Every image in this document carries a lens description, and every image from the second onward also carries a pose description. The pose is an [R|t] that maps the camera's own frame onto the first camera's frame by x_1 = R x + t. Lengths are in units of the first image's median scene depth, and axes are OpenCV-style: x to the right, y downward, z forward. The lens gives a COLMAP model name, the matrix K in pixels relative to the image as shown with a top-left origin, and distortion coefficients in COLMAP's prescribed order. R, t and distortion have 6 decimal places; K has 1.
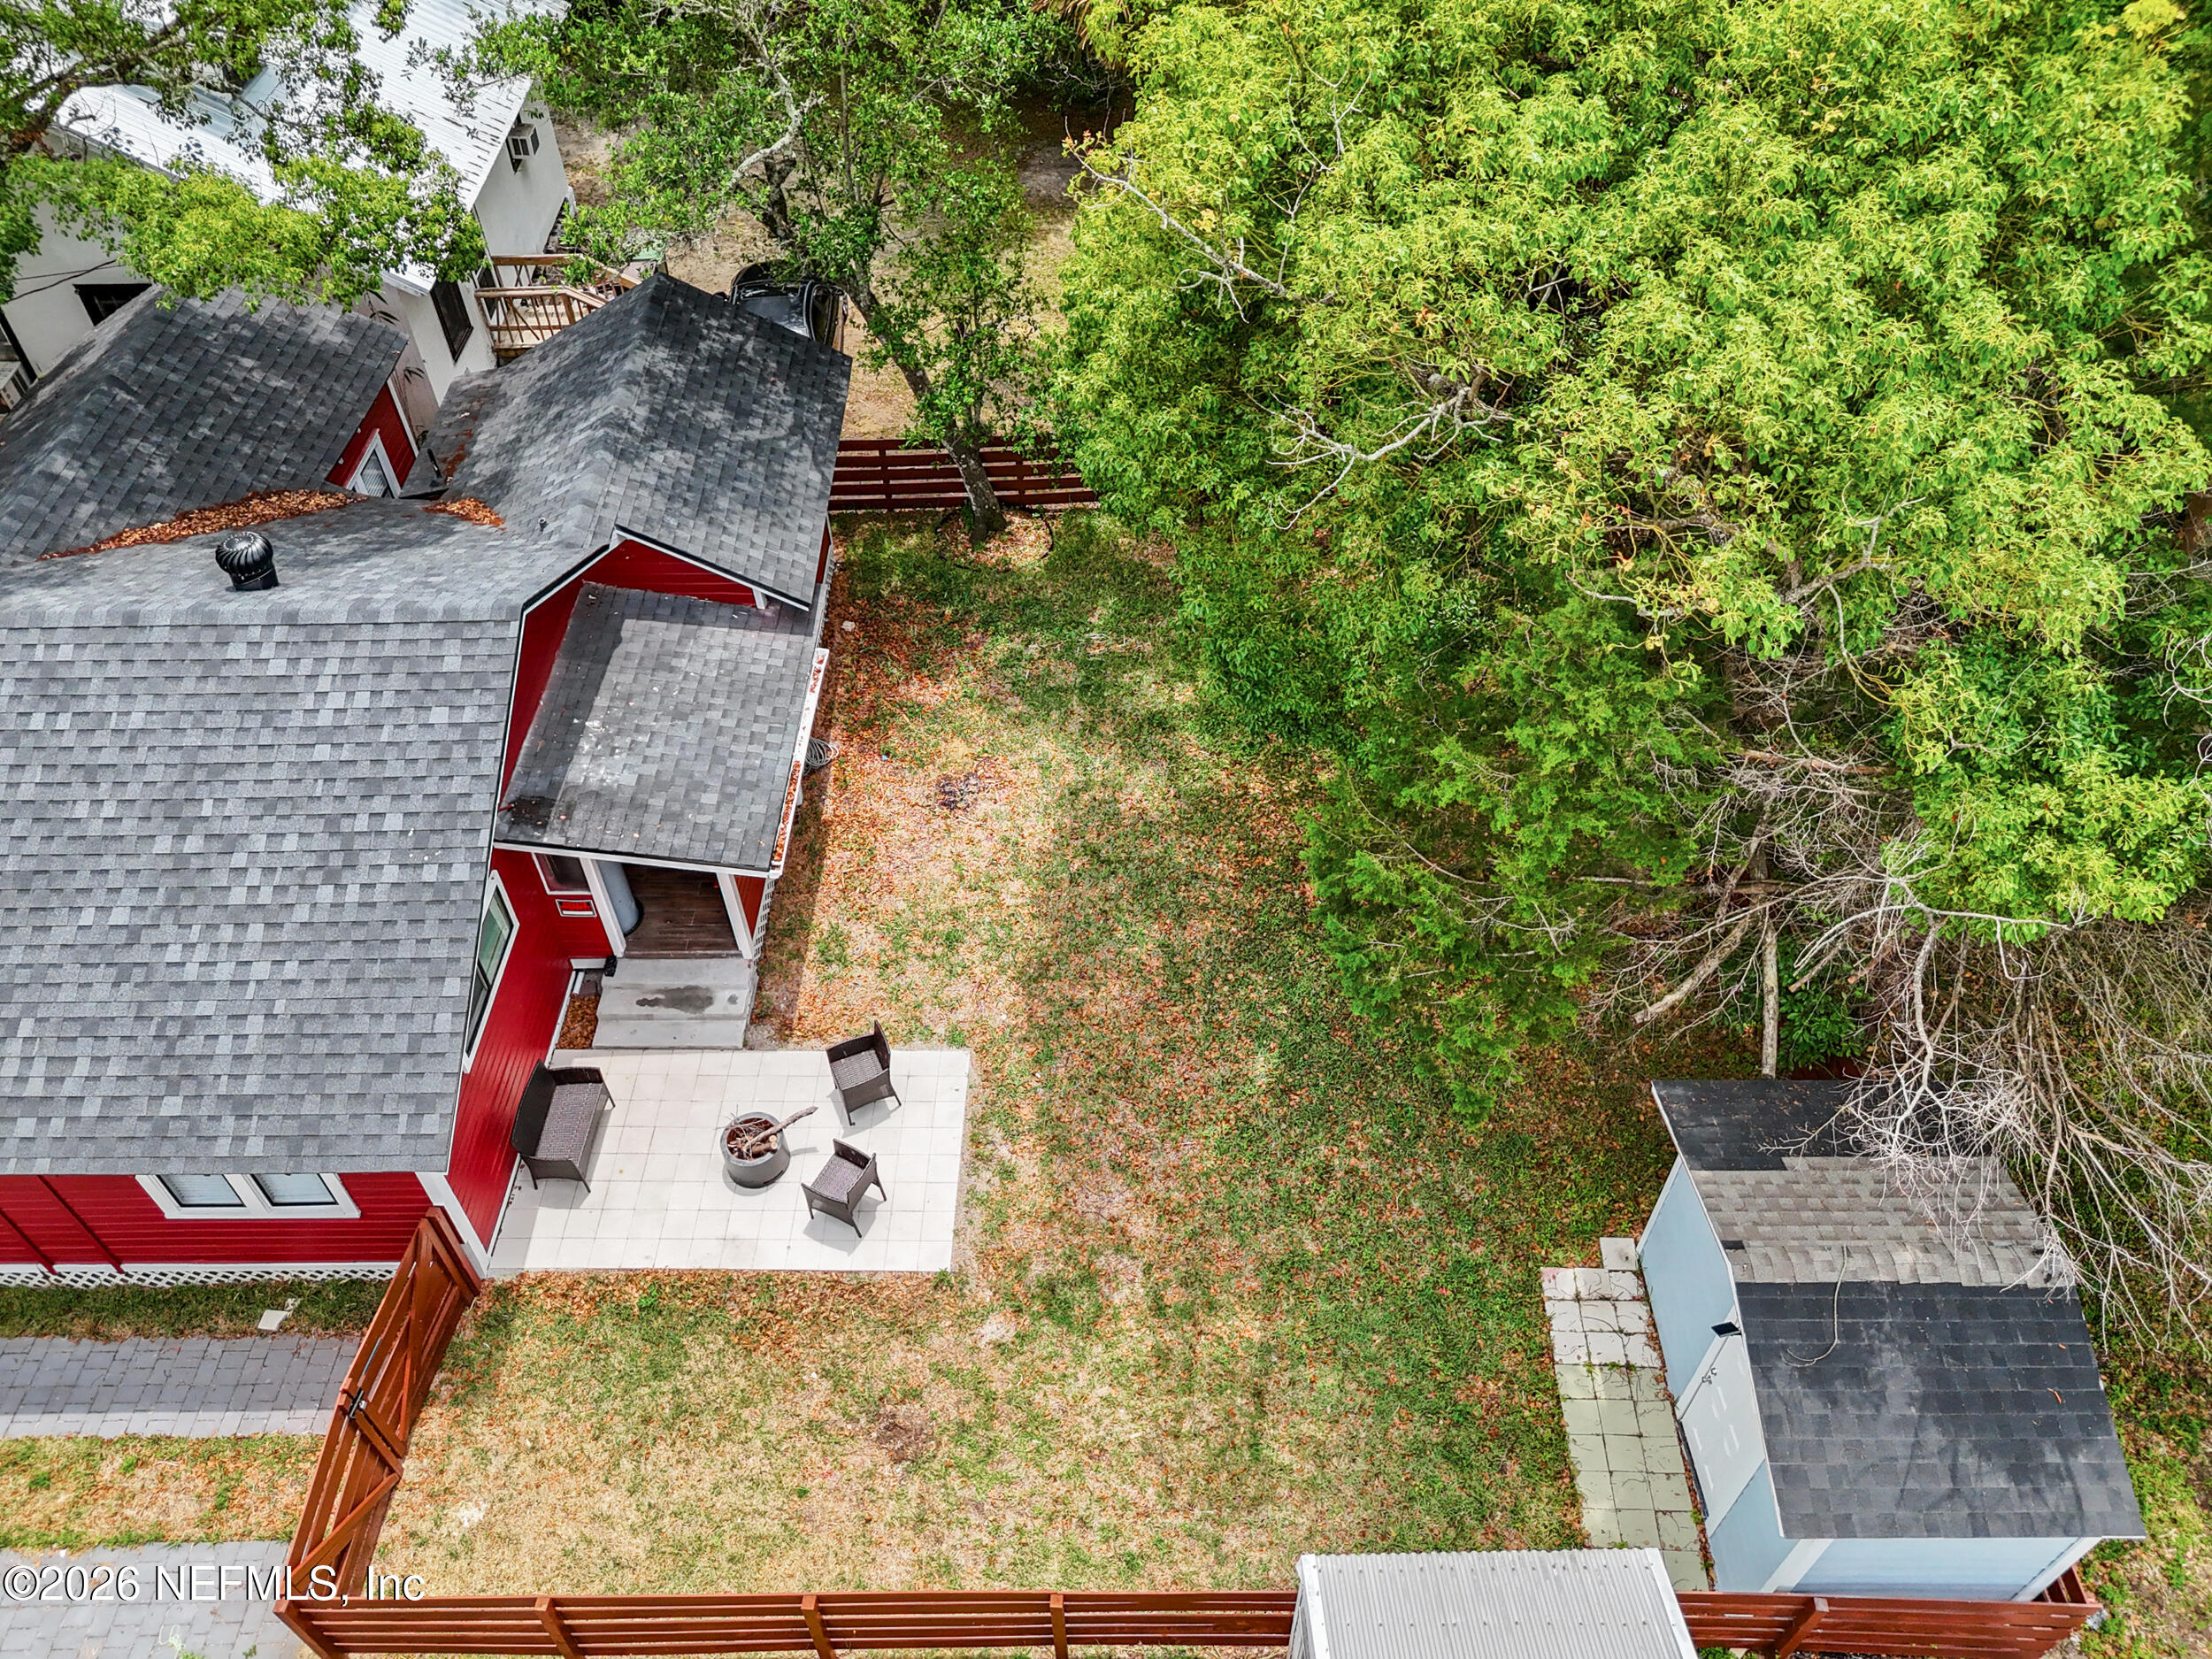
lens RADIAL K [[1540.4, 0, 1107.8], [0, 1540.4, 826.9], [0, 0, 1]] dist [0.006348, 0.000741]
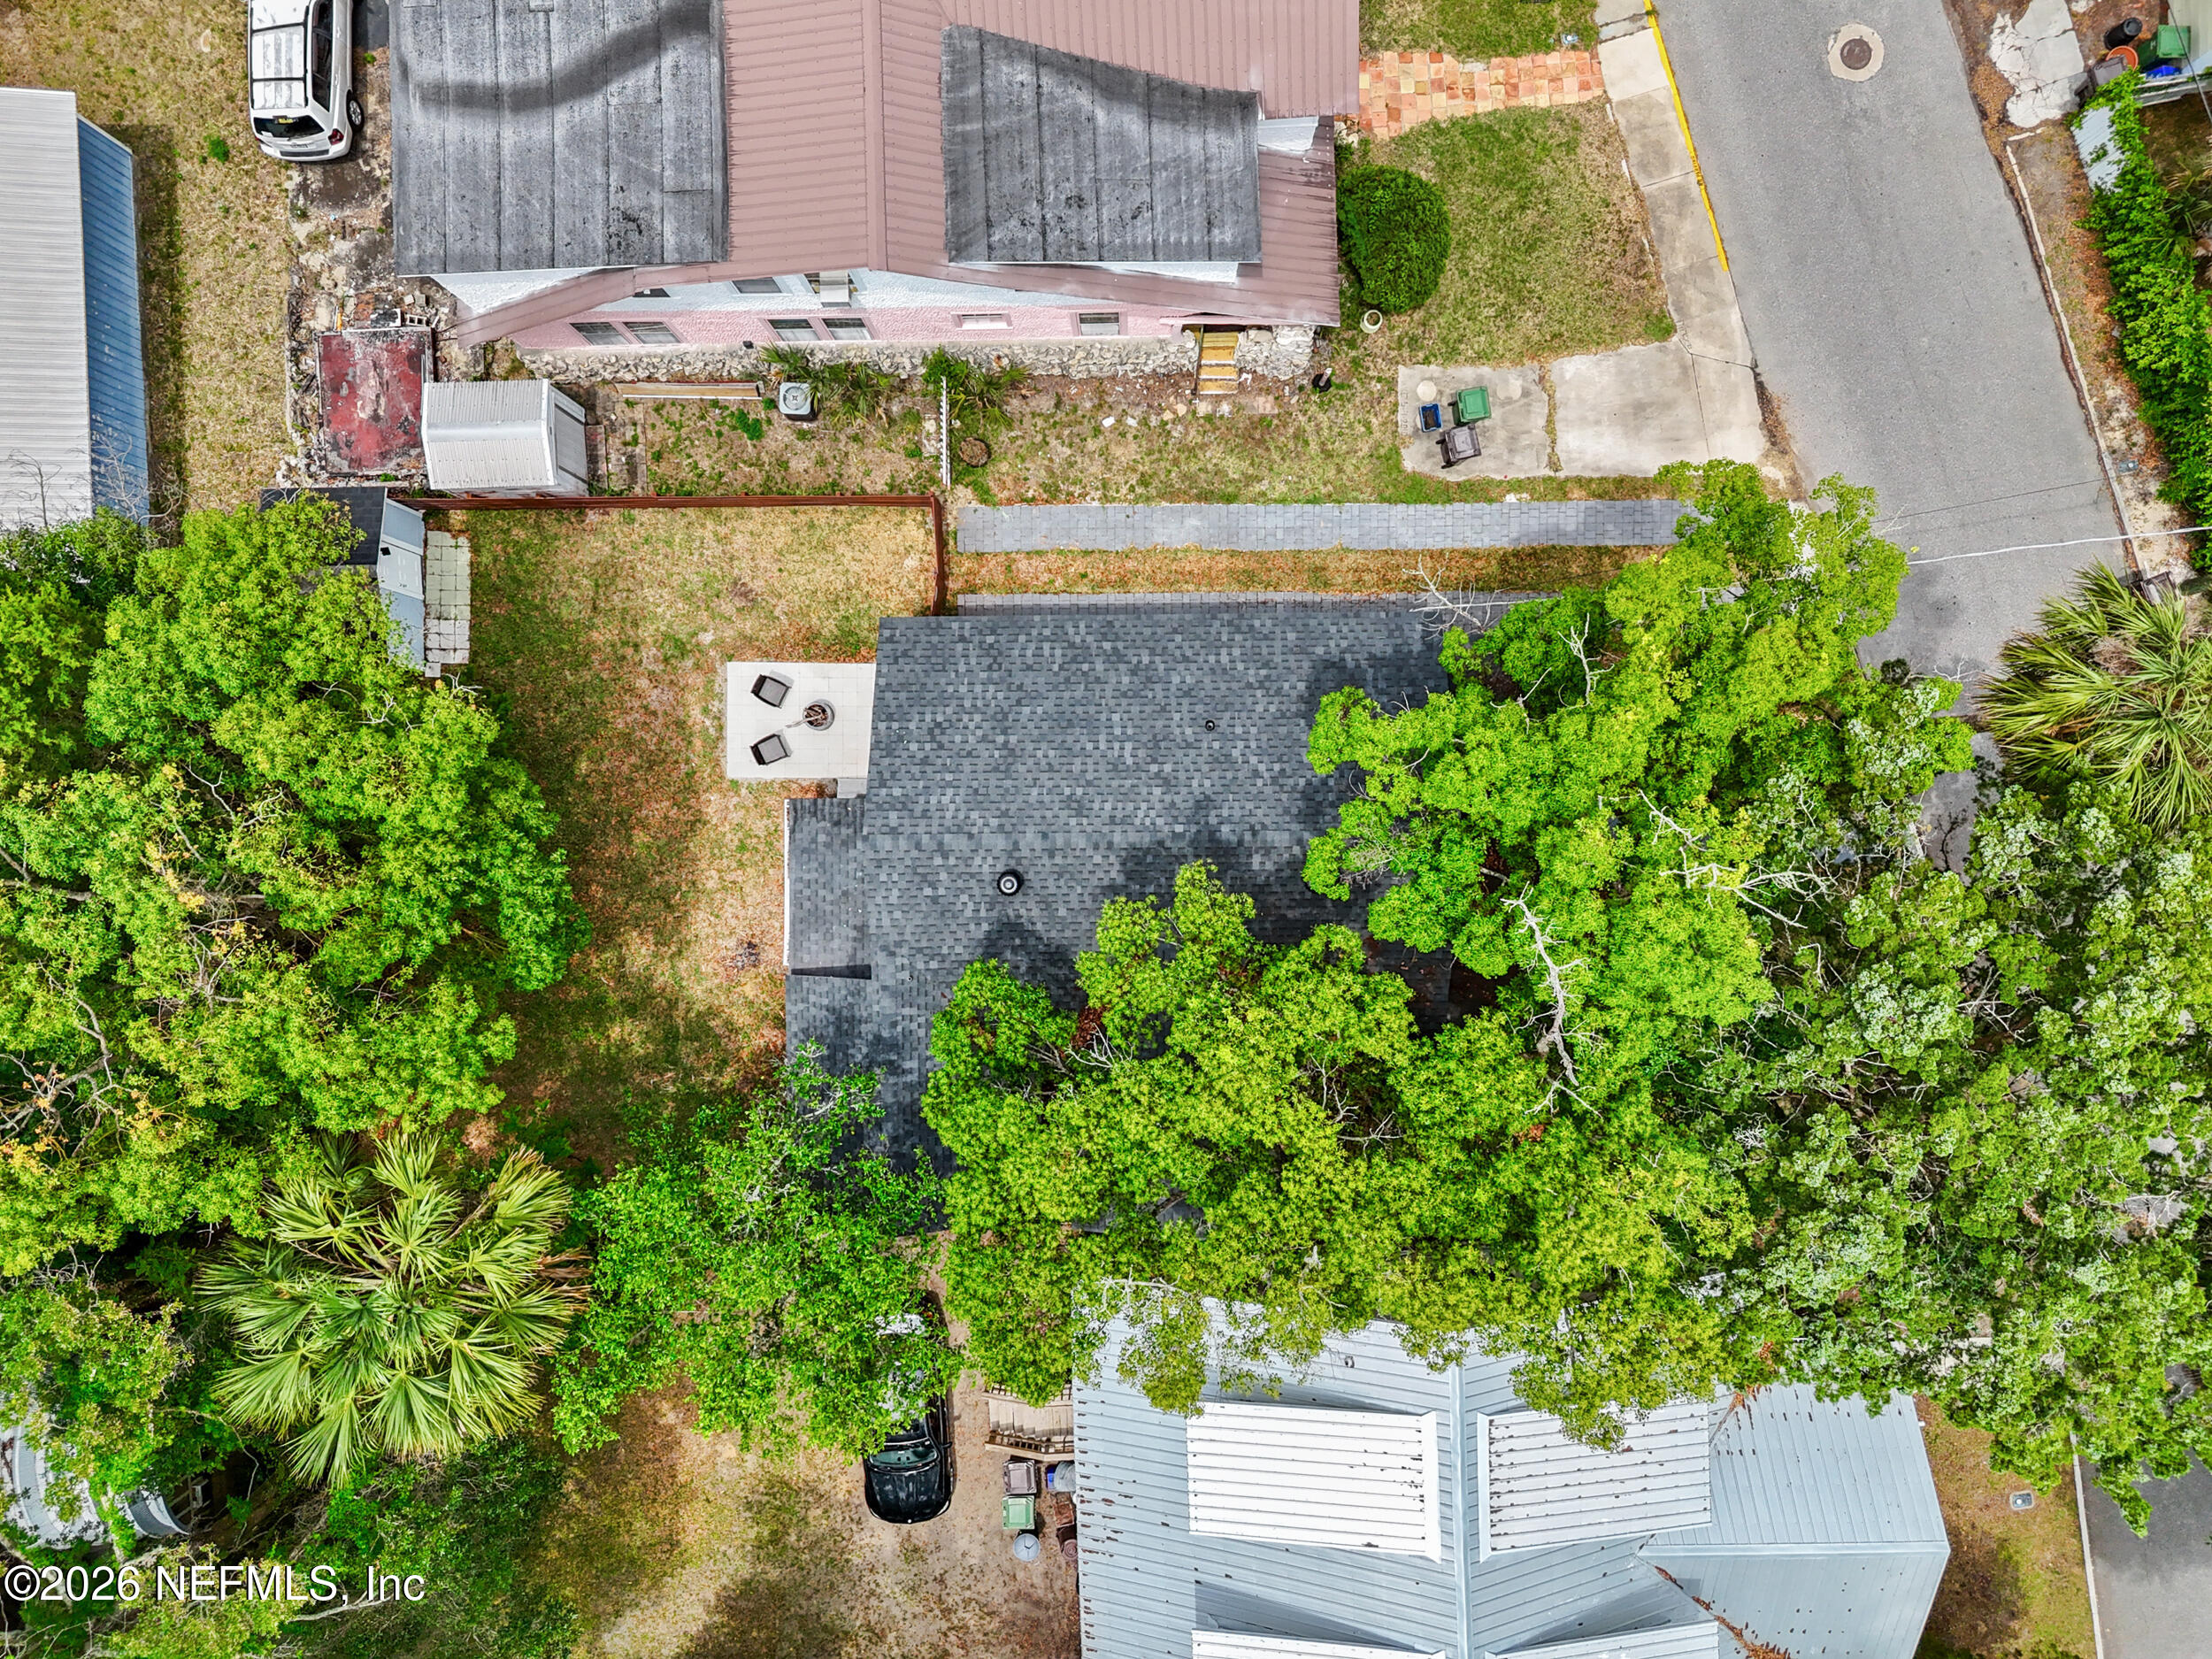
lens RADIAL K [[1540.4, 0, 1107.9], [0, 1540.4, 830.1], [0, 0, 1]] dist [0.006348, 0.000741]
pose [[-0.999899, 0.007288, 0.012237, -0.700367], [0.002818, -0.740966, 0.671536, -1.443139], [0.013962, 0.671503, 0.740870, -0.521346]]
